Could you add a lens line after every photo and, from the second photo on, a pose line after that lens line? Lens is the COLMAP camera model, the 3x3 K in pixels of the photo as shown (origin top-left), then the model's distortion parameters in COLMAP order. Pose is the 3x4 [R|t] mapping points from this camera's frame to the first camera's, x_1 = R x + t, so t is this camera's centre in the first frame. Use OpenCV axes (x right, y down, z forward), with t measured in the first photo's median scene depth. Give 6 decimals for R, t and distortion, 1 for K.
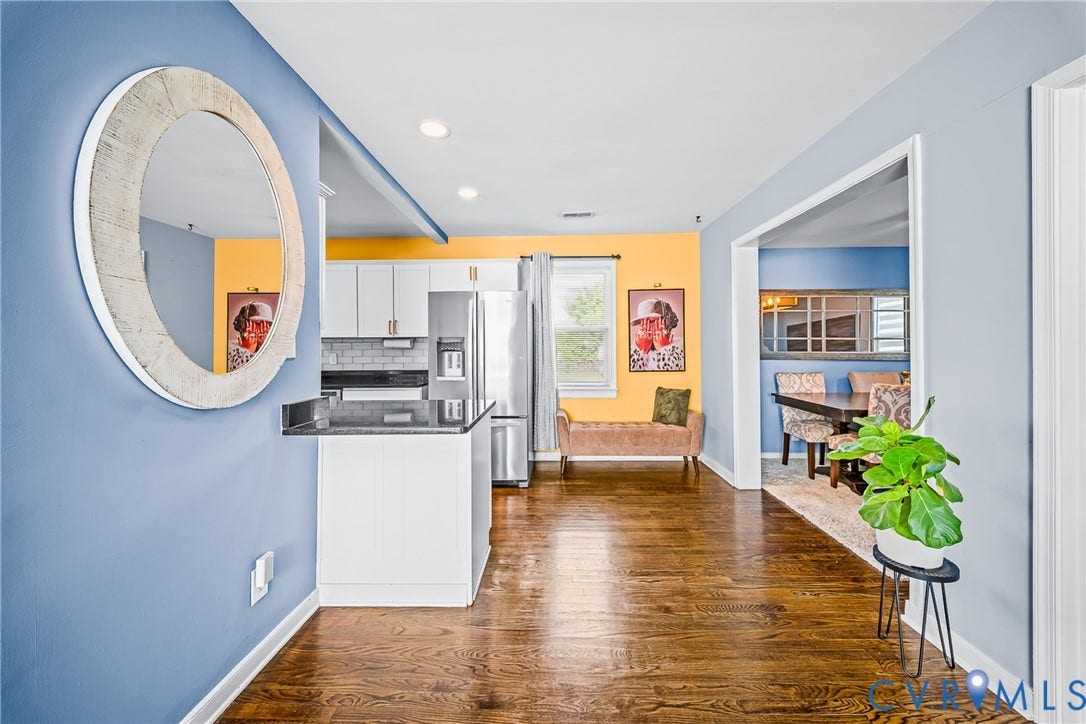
lens RADIAL K [[386.2, 0, 539.7], [0, 386.2, 360.1], [0, 0, 1]] dist [-0.012026, -0.000255]
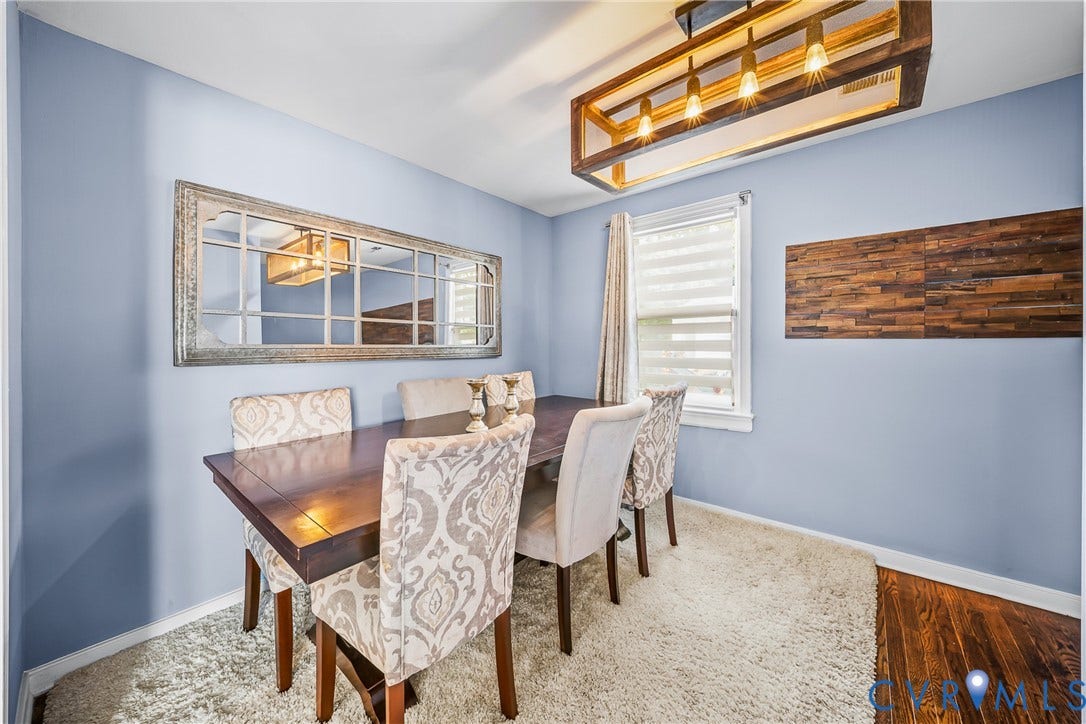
lens RADIAL K [[386.2, 0, 539.7], [0, 386.2, 360.1], [0, 0, 1]] dist [-0.012026, -0.000255]
pose [[0.623234, -0.021956, 0.781727, 0.696395], [0.009678, 0.999746, 0.020364, -0.012670], [-0.781975, -0.005126, 0.623288, 0.699916]]
